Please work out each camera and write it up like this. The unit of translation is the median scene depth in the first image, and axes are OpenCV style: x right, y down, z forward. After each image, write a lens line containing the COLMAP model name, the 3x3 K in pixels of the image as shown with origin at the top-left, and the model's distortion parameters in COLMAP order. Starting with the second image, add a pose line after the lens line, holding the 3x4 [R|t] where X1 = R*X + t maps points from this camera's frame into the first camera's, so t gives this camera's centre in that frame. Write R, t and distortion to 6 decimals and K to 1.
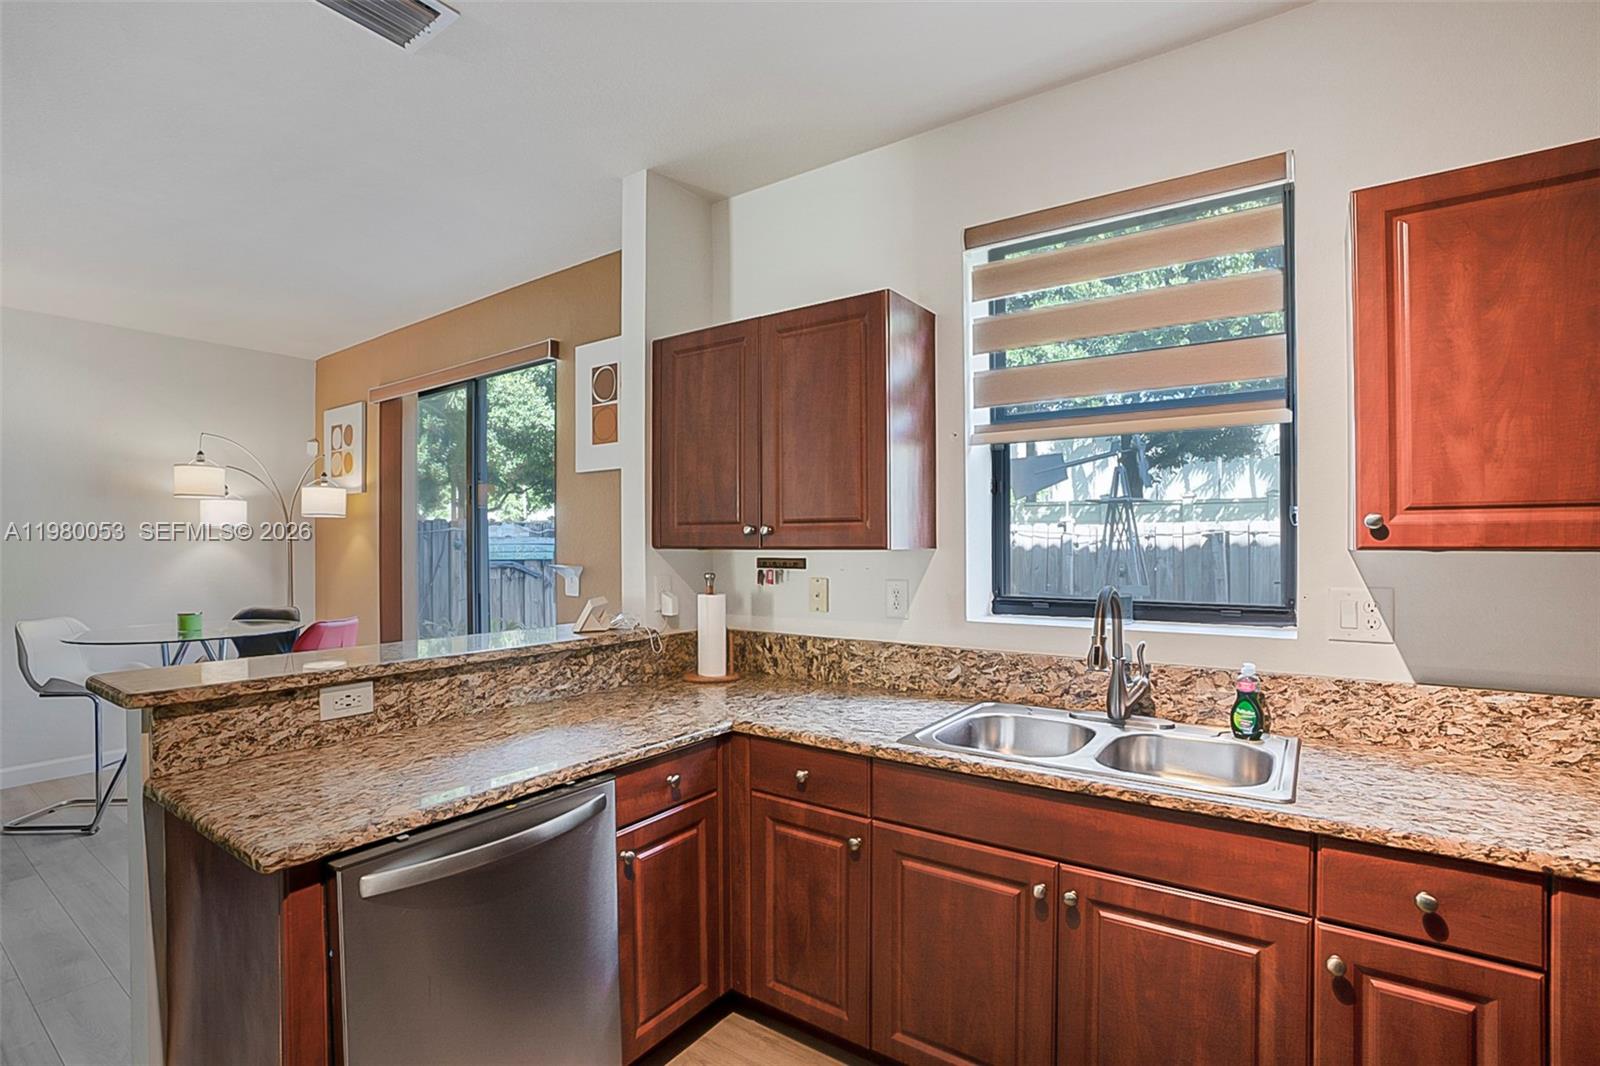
lens RADIAL K [[752.1, 0, 794.8], [0, 752.1, 530.7], [0, 0, 1]] dist [-0.040156, 0.000731]
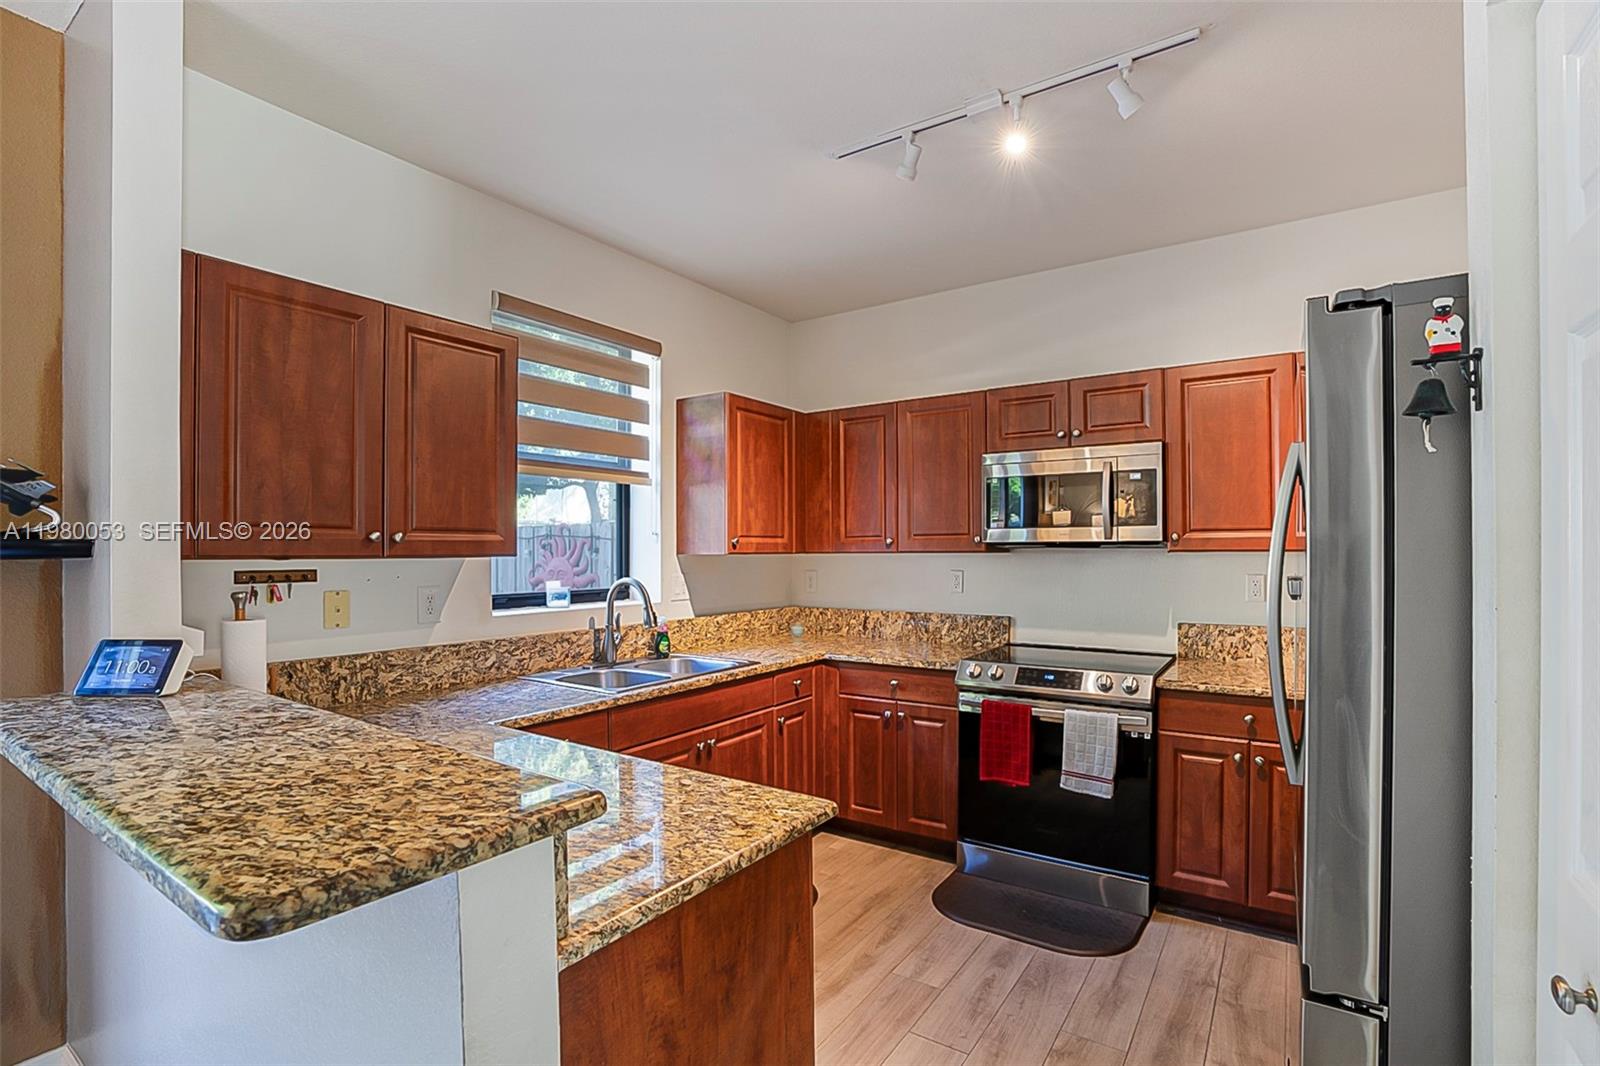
lens RADIAL K [[752.1, 0, 793.0], [0, 752.1, 545.6], [0, 0, 1]] dist [-0.040156, 0.000731]
pose [[-0.011170, 0.008913, 0.999898, -0.954380], [-0.013650, 0.999866, -0.009065, 0.010835], [-0.999844, -0.013750, -0.011047, 0.519879]]
